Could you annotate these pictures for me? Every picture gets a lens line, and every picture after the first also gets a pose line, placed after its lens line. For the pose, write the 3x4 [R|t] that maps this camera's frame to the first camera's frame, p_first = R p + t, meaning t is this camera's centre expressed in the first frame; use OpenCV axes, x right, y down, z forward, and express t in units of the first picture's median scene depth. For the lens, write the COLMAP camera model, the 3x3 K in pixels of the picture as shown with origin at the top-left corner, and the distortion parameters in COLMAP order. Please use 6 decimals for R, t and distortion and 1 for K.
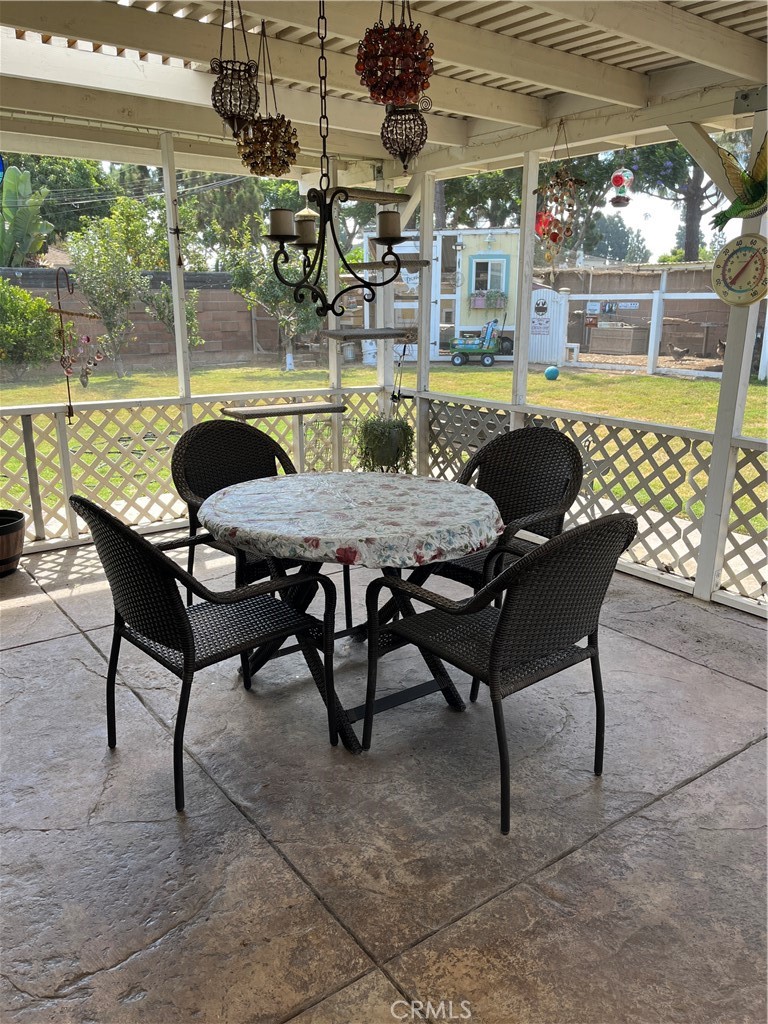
lens RADIAL K [[774.0, 0, 382.6], [0, 774.0, 516.1], [0, 0, 1]] dist [0.081025, -0.111288]
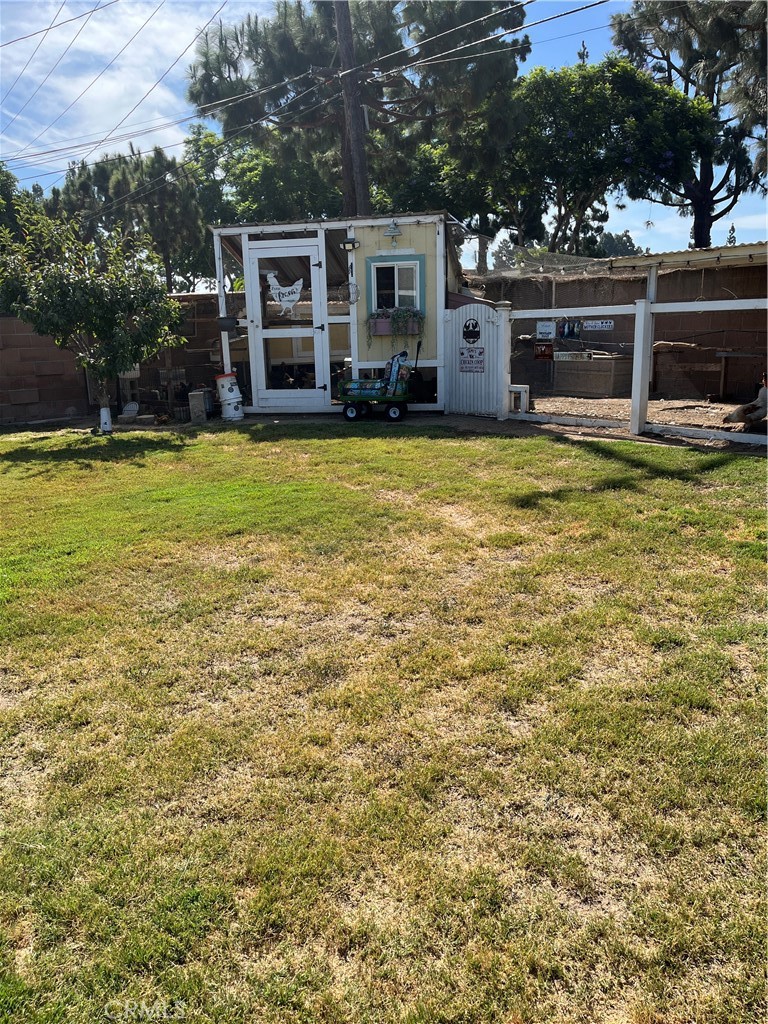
lens RADIAL K [[774.0, 0, 382.6], [0, 774.0, 516.1], [0, 0, 1]] dist [0.081025, -0.111288]
pose [[0.999511, -0.022521, -0.021680, 0.135491], [0.021834, 0.999268, -0.031410, -0.089875], [0.022371, 0.030922, 0.999271, 0.335735]]
